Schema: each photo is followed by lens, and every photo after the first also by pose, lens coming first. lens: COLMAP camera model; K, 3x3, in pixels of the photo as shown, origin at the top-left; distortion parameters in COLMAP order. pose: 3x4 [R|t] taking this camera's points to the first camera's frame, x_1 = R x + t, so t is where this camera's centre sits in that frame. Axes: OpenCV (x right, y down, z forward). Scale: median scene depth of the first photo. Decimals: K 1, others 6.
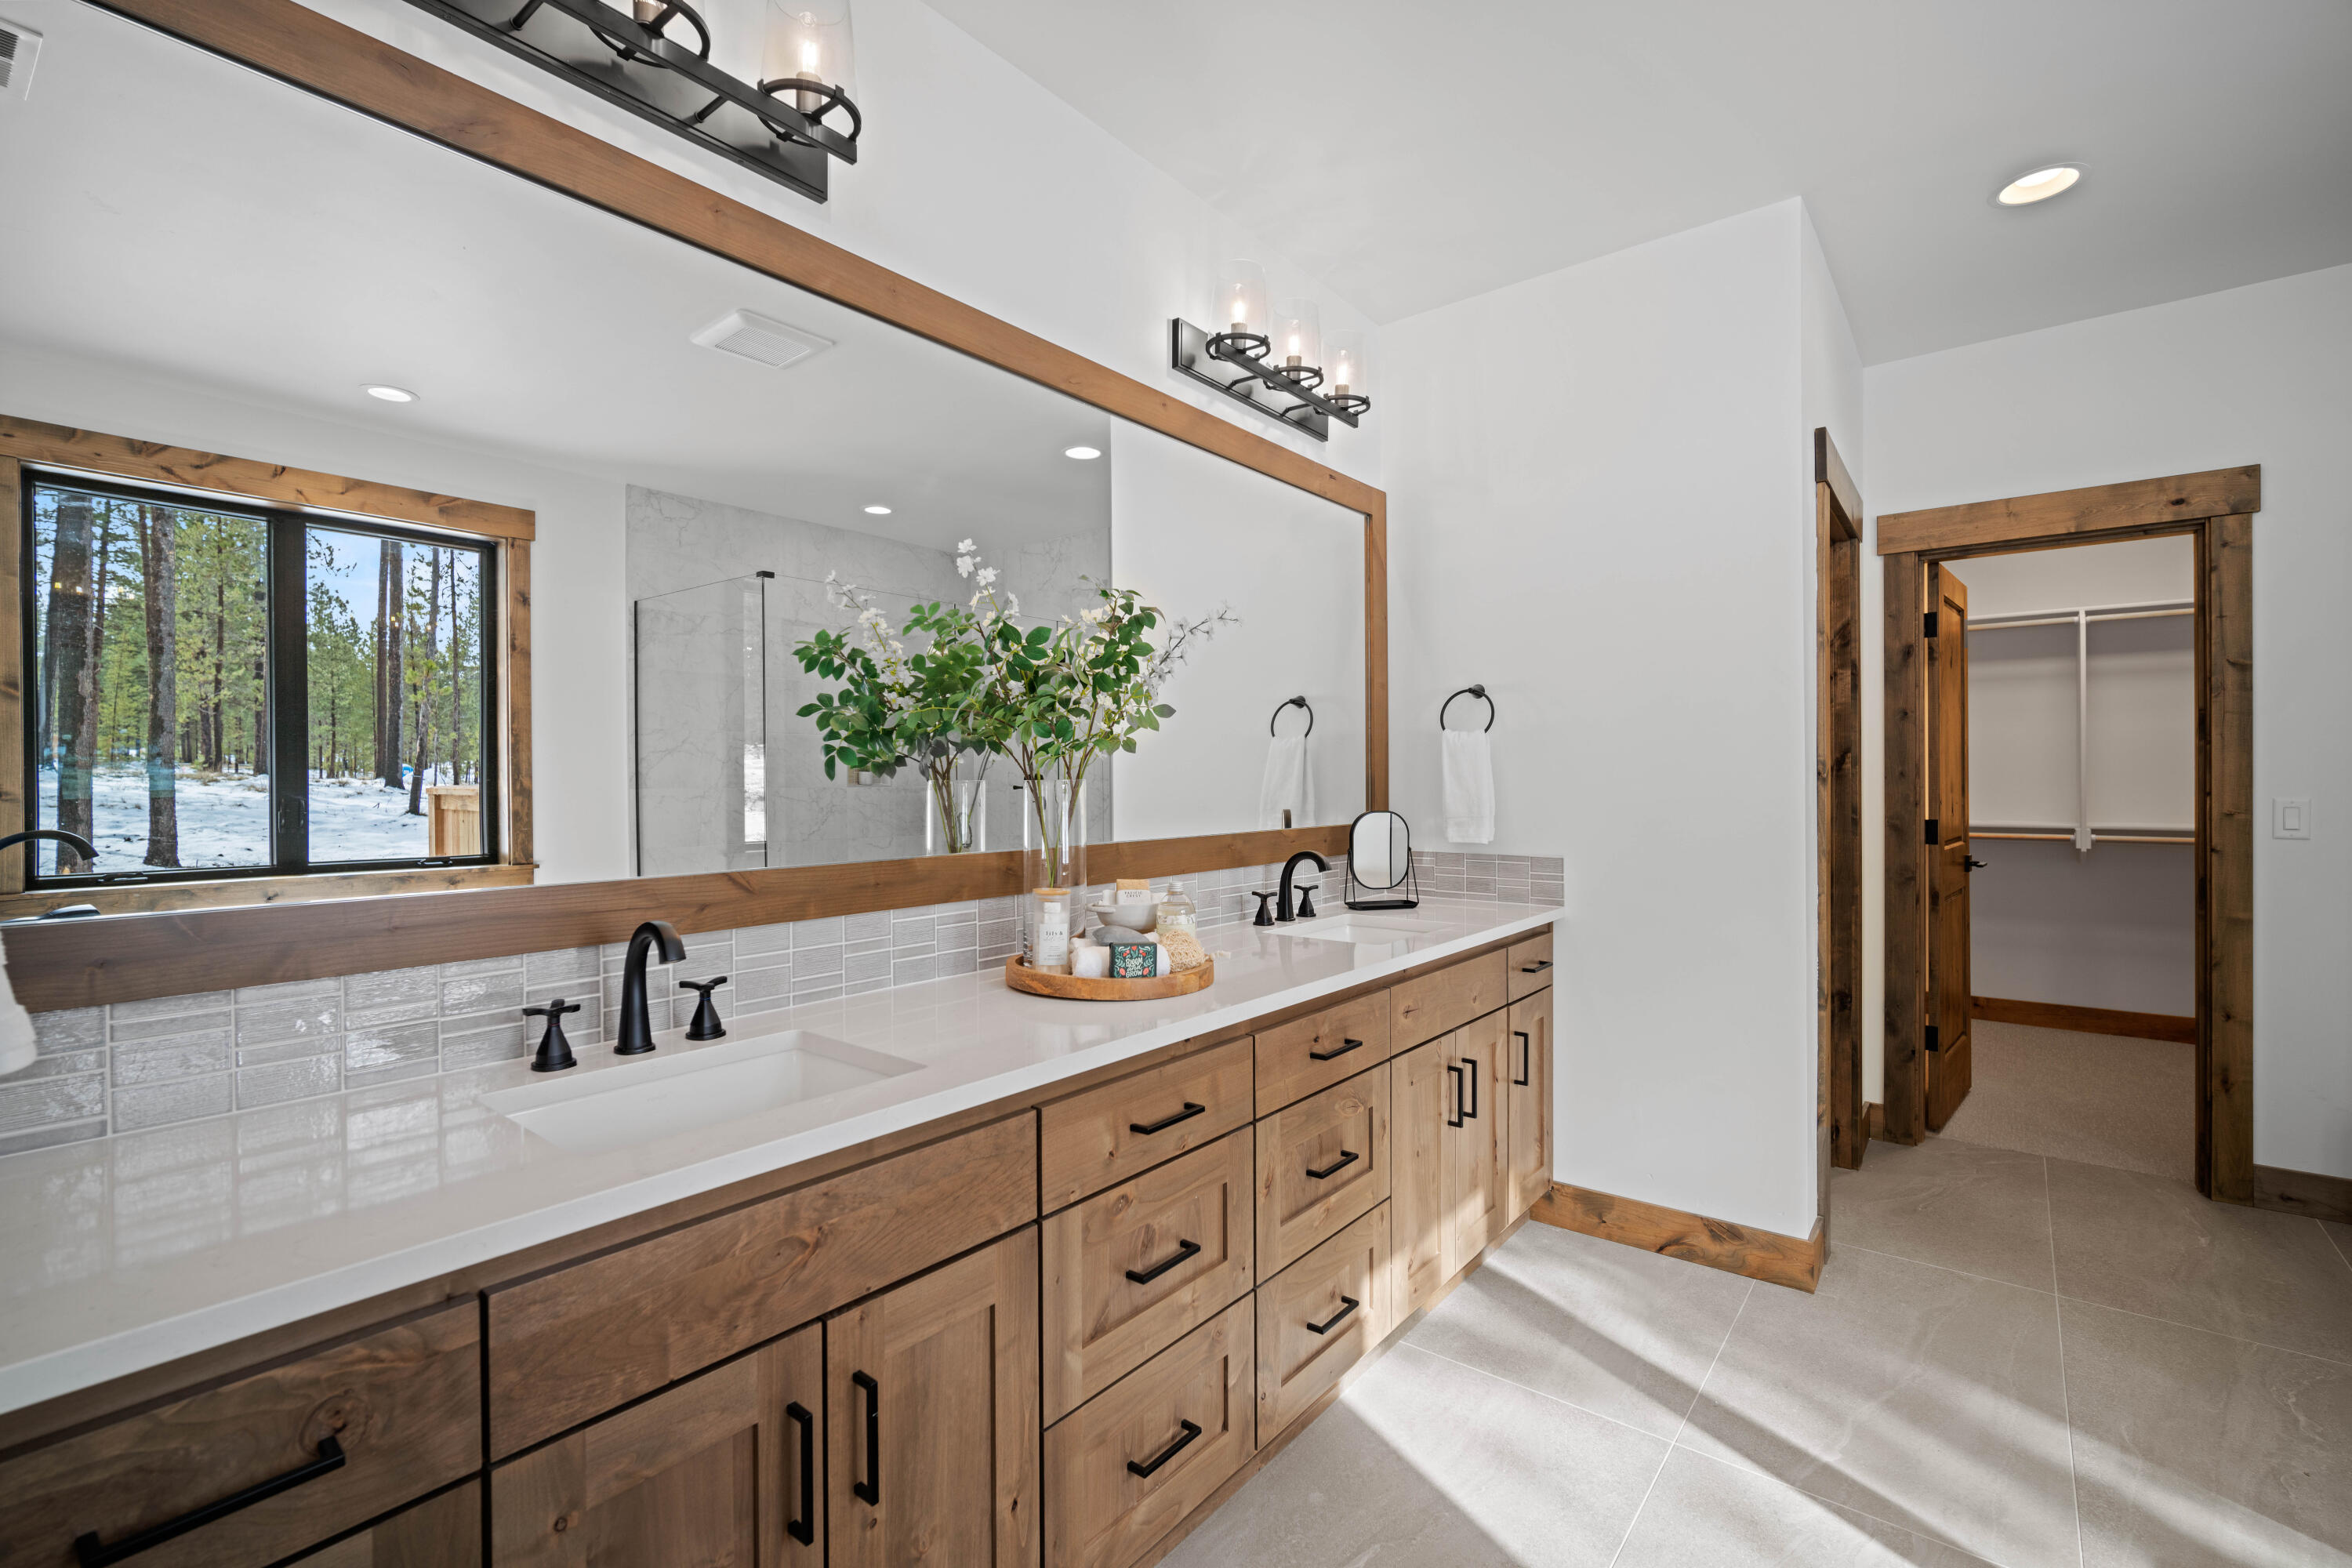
lens RADIAL K [[1019.4, 0, 1173.1], [0, 1019.4, 777.4], [0, 0, 1]] dist [-0.003272, 0.000324]
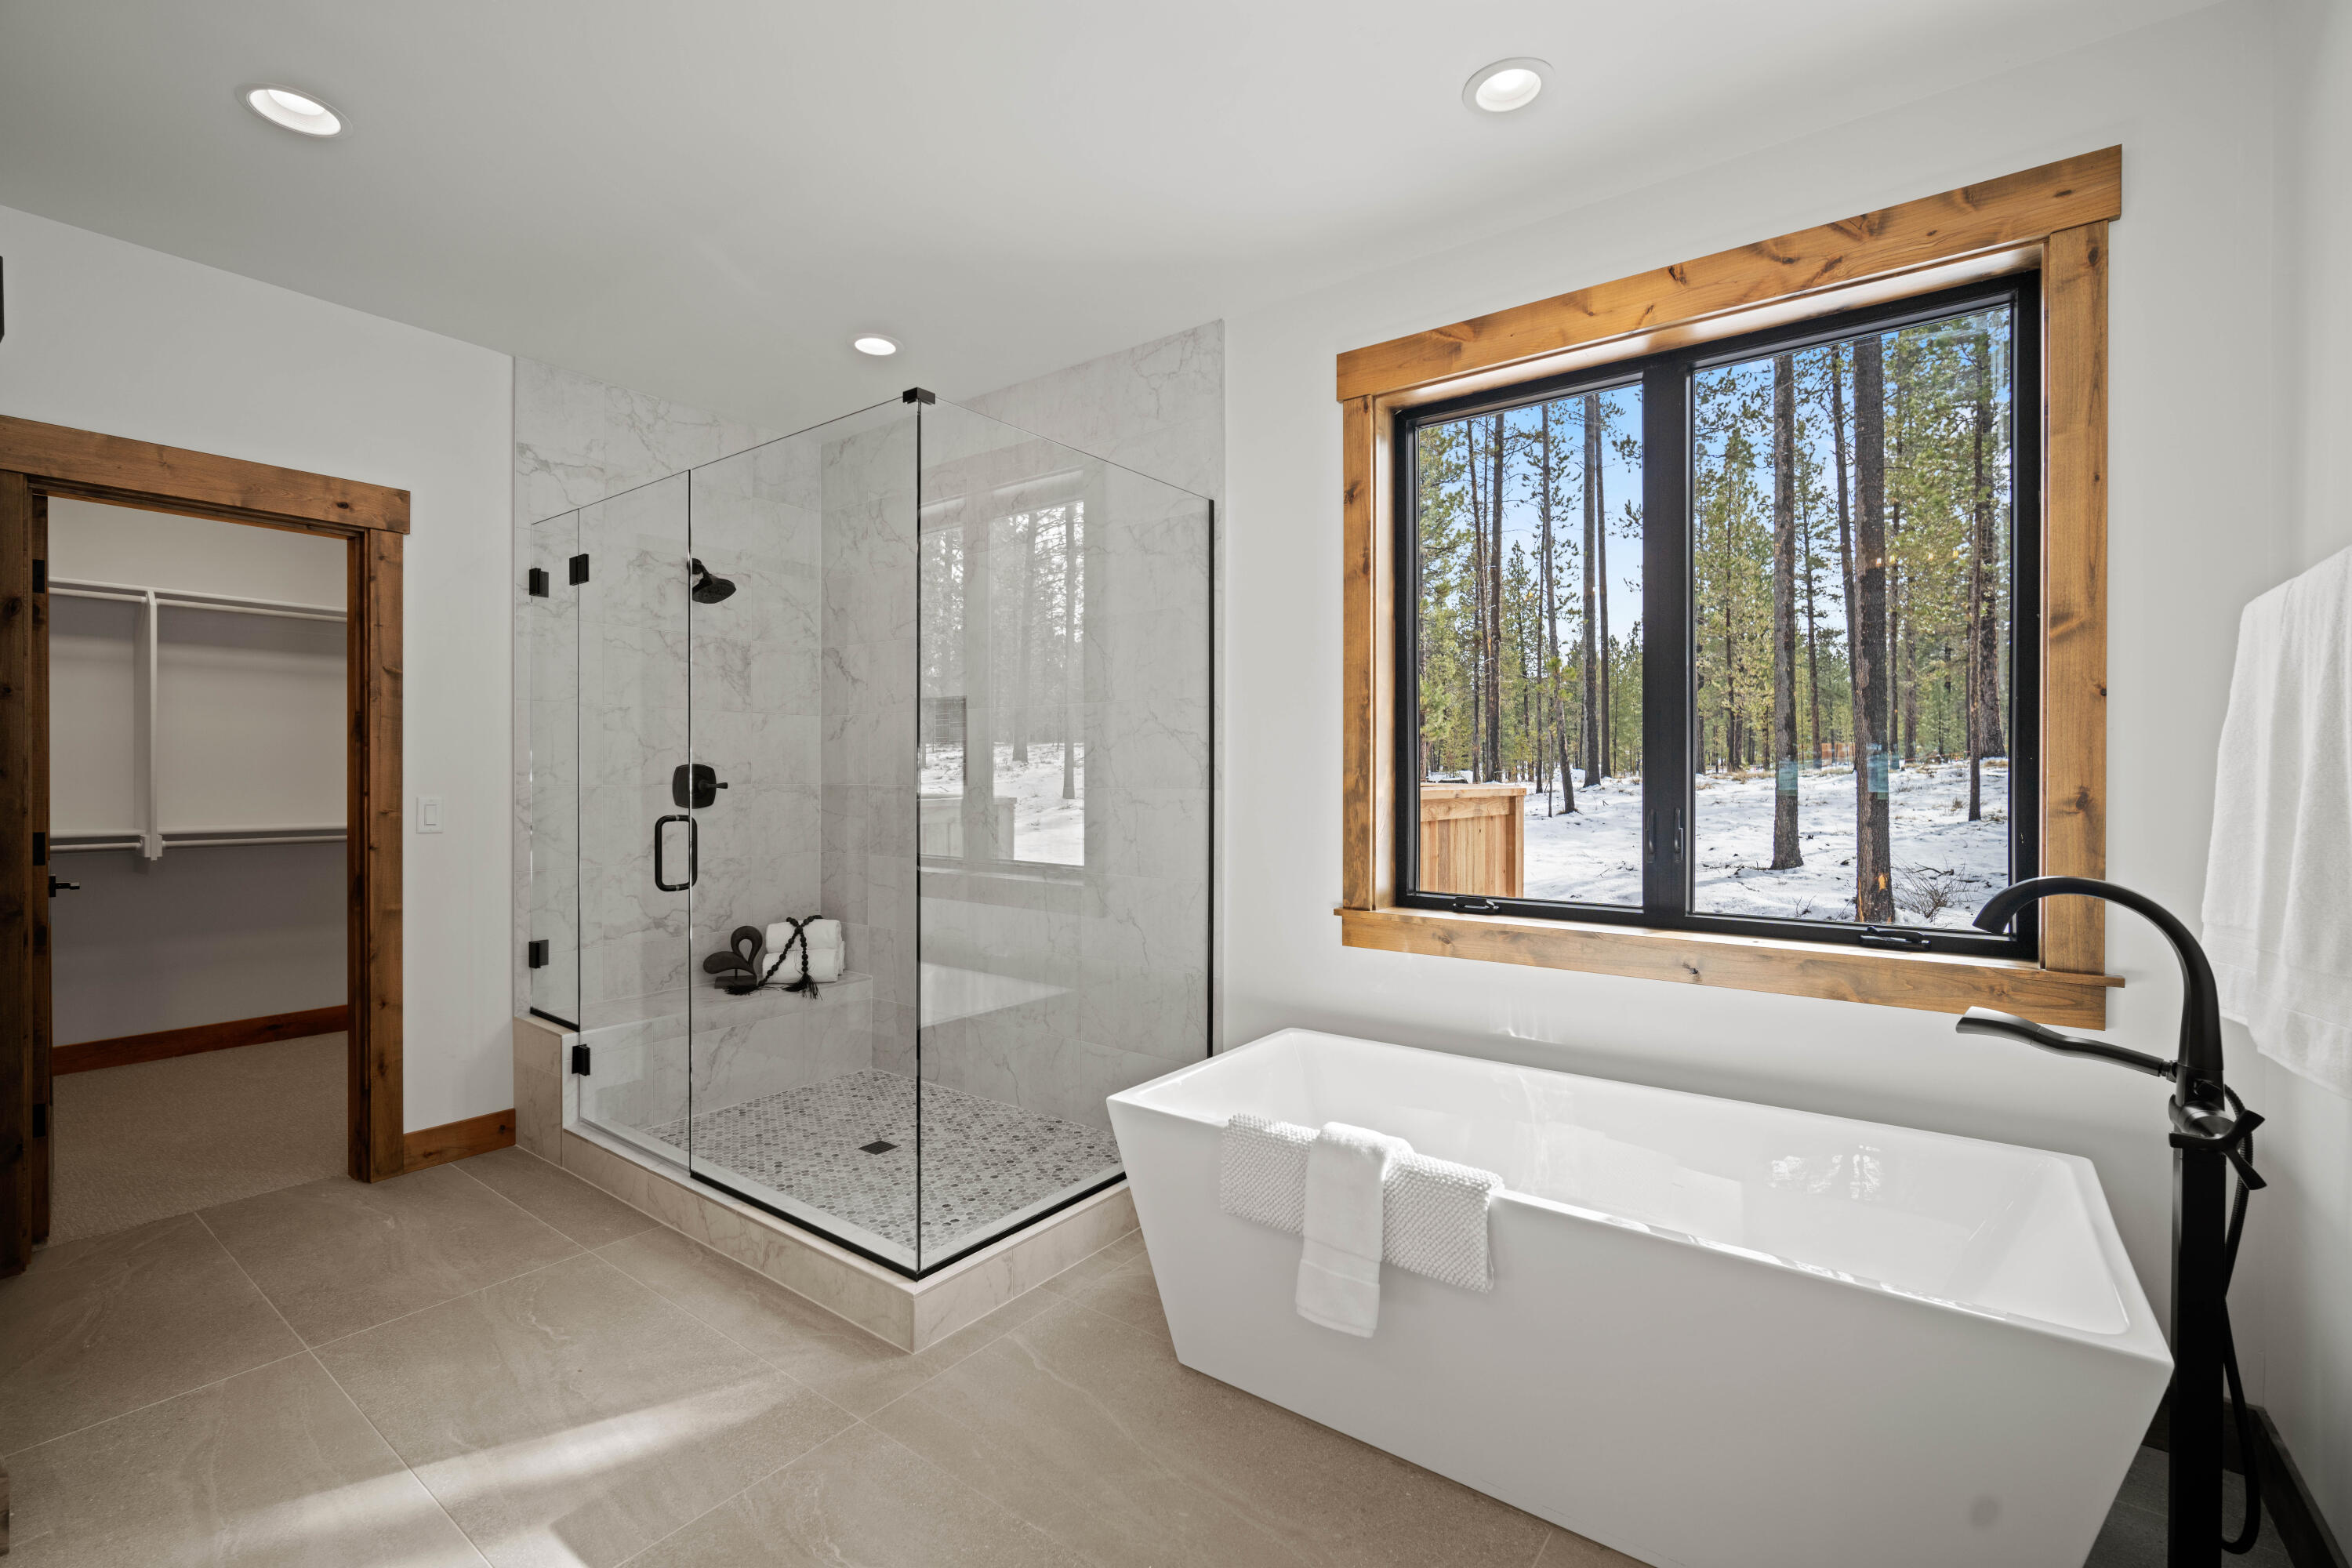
lens RADIAL K [[1019.4, 0, 1173.1], [0, 1019.4, 777.4], [0, 0, 1]] dist [-0.003272, 0.000324]
pose [[-0.039411, 0.002616, 0.999220, -0.053143], [-0.002827, 0.999992, -0.002729, -0.000163], [-0.999219, -0.002932, -0.039403, 0.213835]]
